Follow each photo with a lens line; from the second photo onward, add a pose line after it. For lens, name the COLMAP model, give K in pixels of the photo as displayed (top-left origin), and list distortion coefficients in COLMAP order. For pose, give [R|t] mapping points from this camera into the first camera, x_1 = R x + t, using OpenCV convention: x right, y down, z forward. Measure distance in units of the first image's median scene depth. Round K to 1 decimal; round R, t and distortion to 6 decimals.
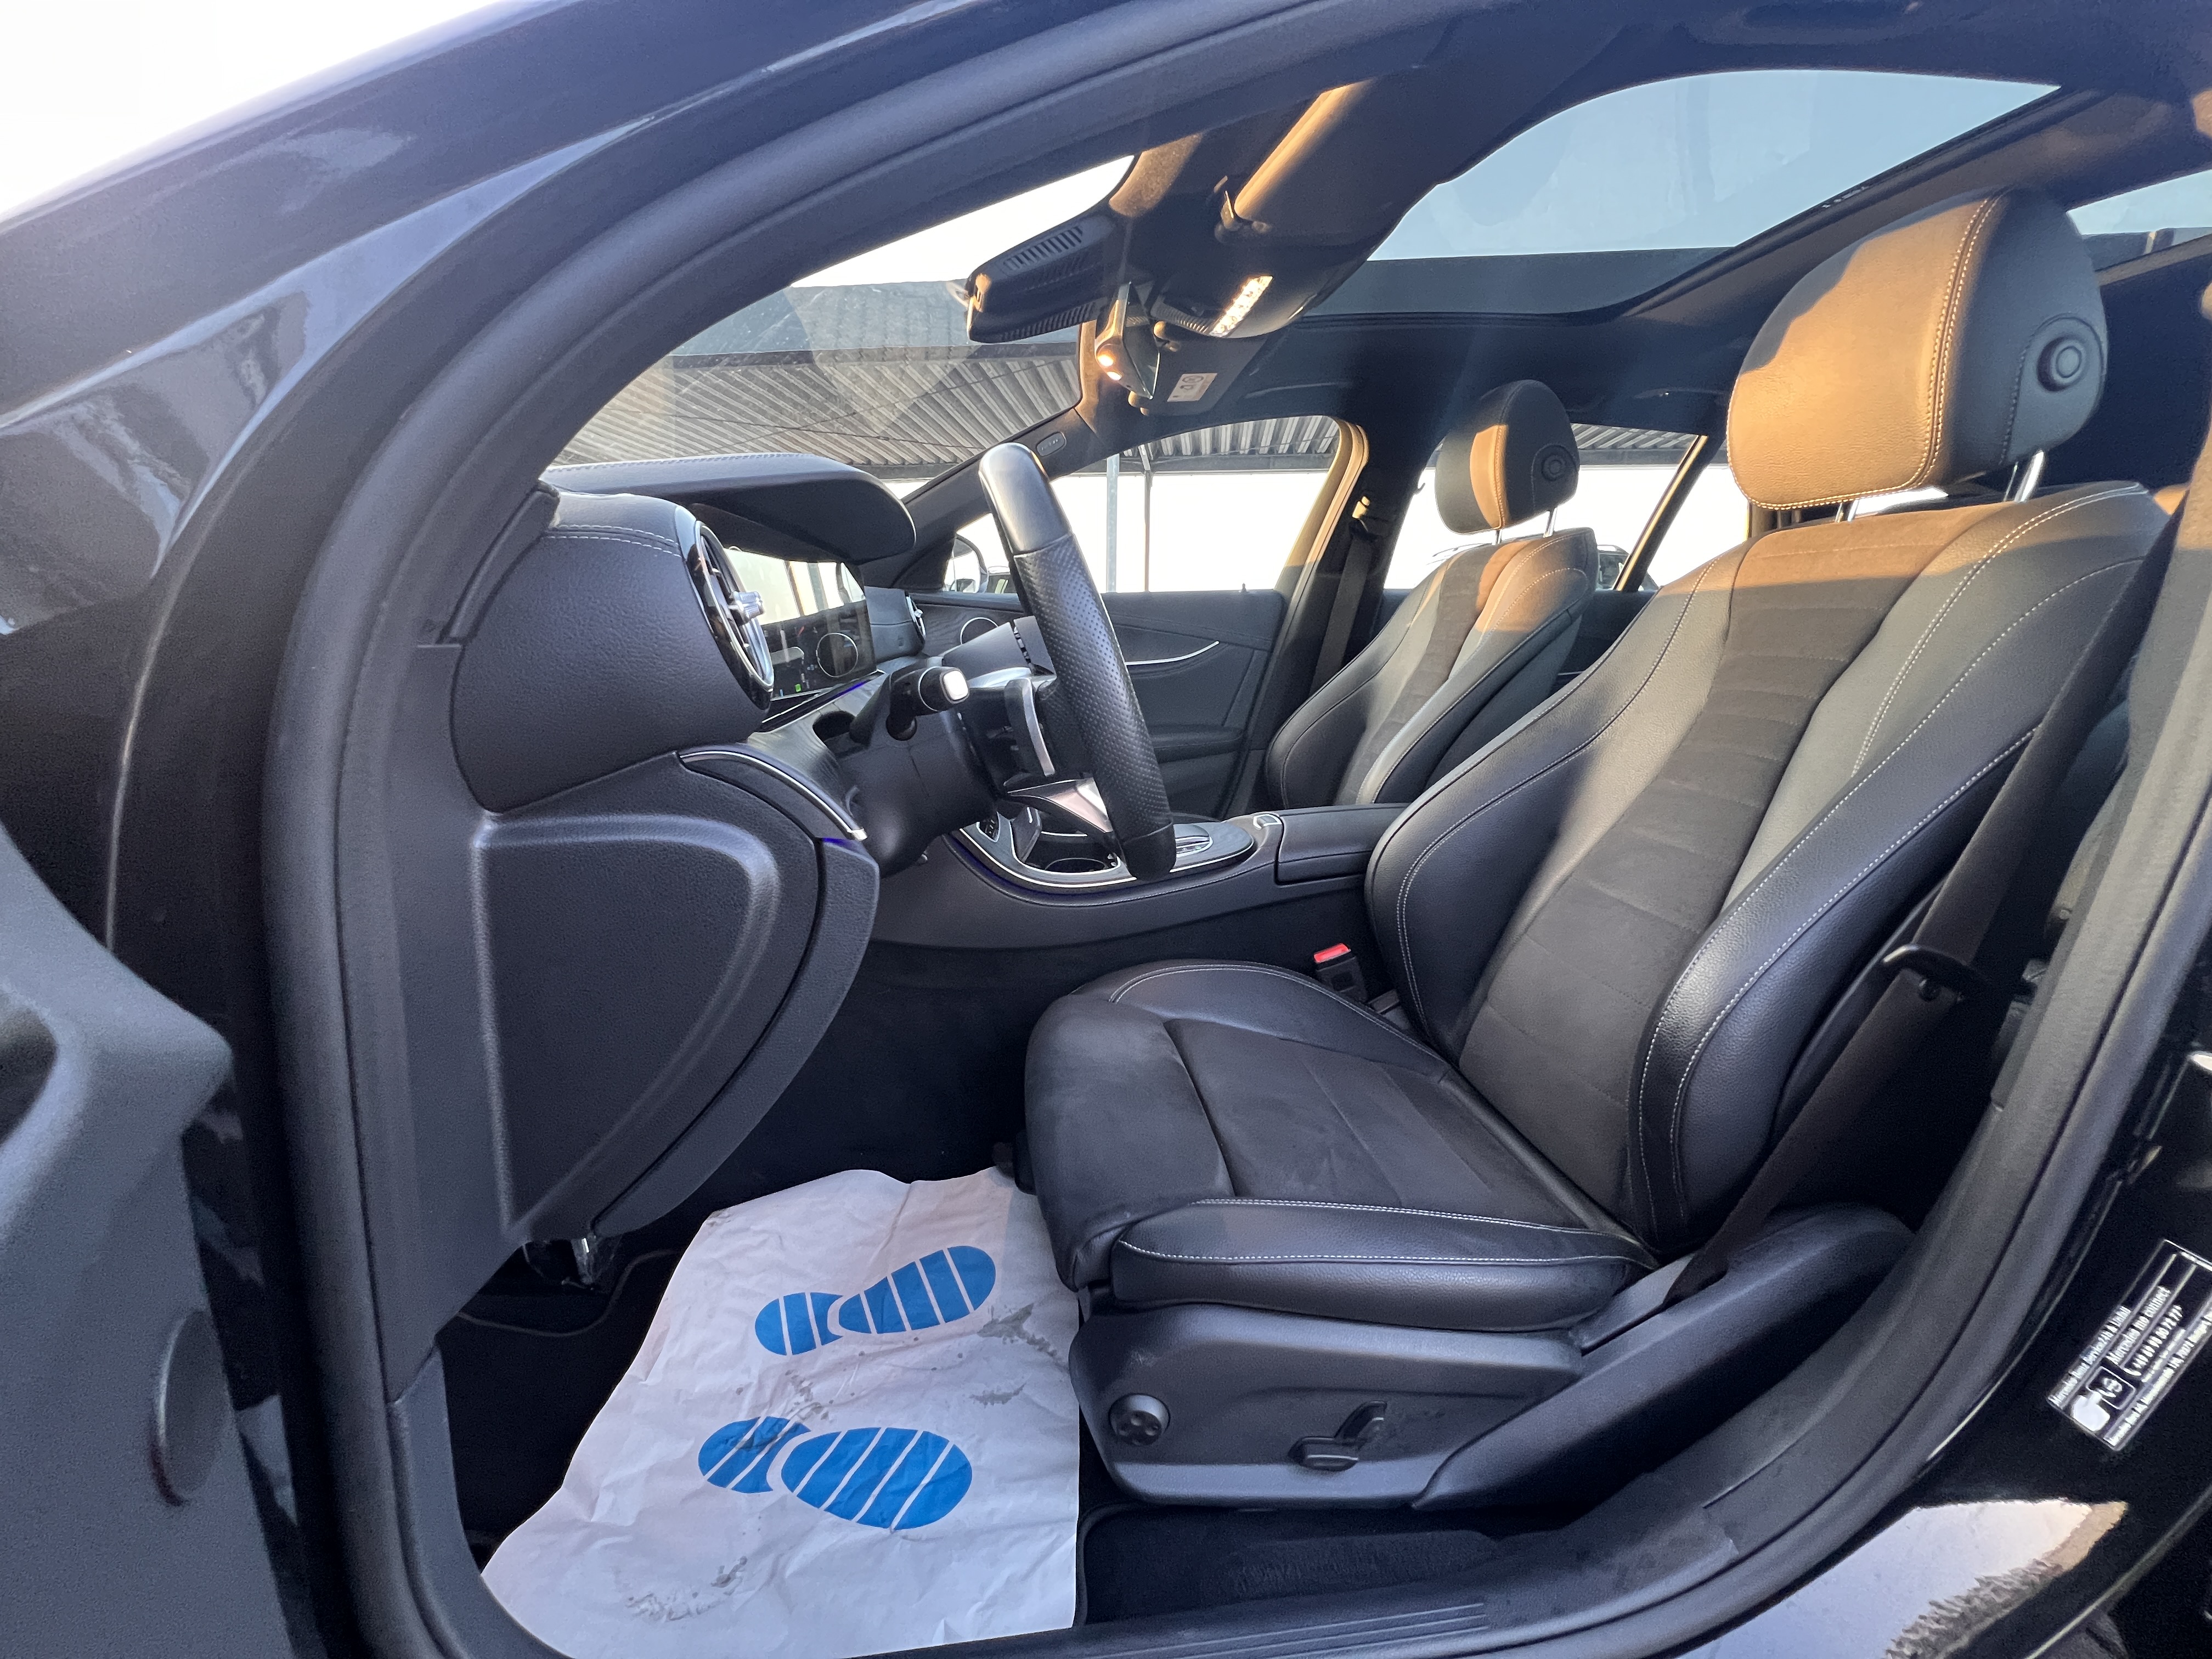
lens RADIAL K [[896.5, 0, 1106.0], [0, 896.5, 829.5], [0, 0, 1]] dist [0.001087, 0.000308]
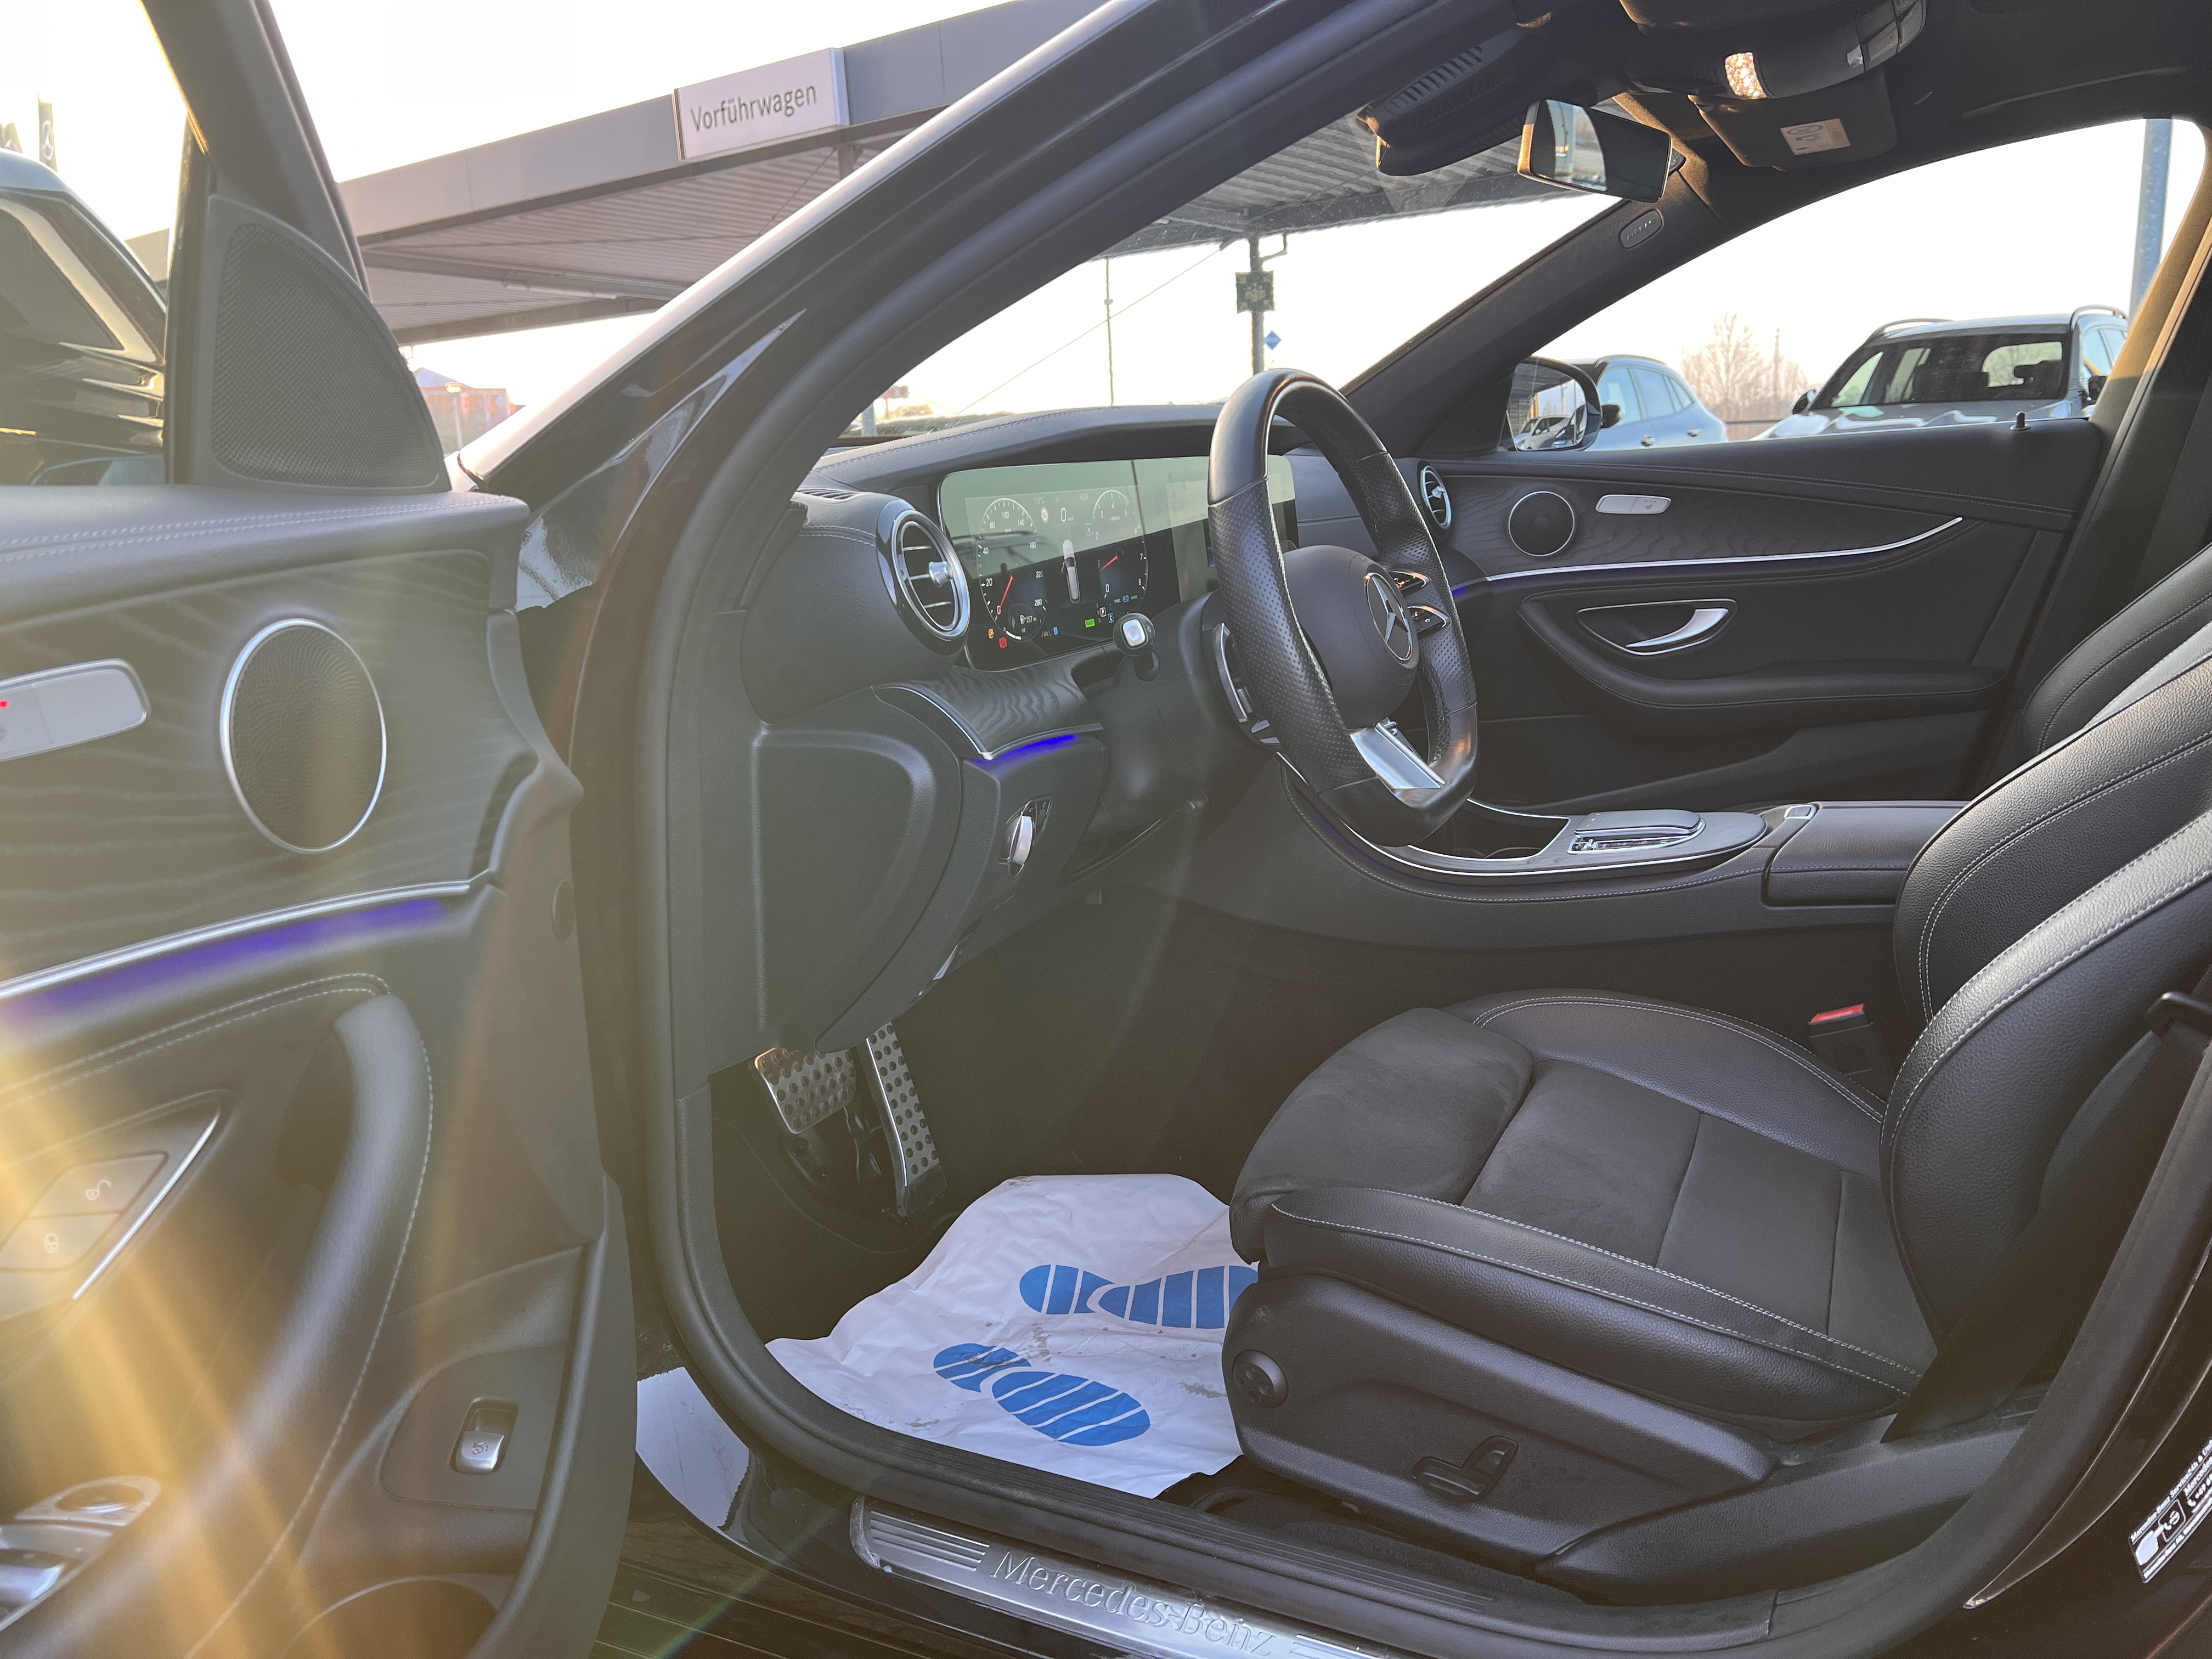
lens RADIAL K [[1661.7, 0, 1106.0], [0, 1661.7, 829.5], [0, 0, 1]] dist [0.060570, -0.001706]
pose [[0.840153, 0.083113, -0.535943, 0.663144], [-0.083052, 0.996249, 0.024303, 0.022658], [0.535952, 0.024093, 0.843905, -0.520290]]
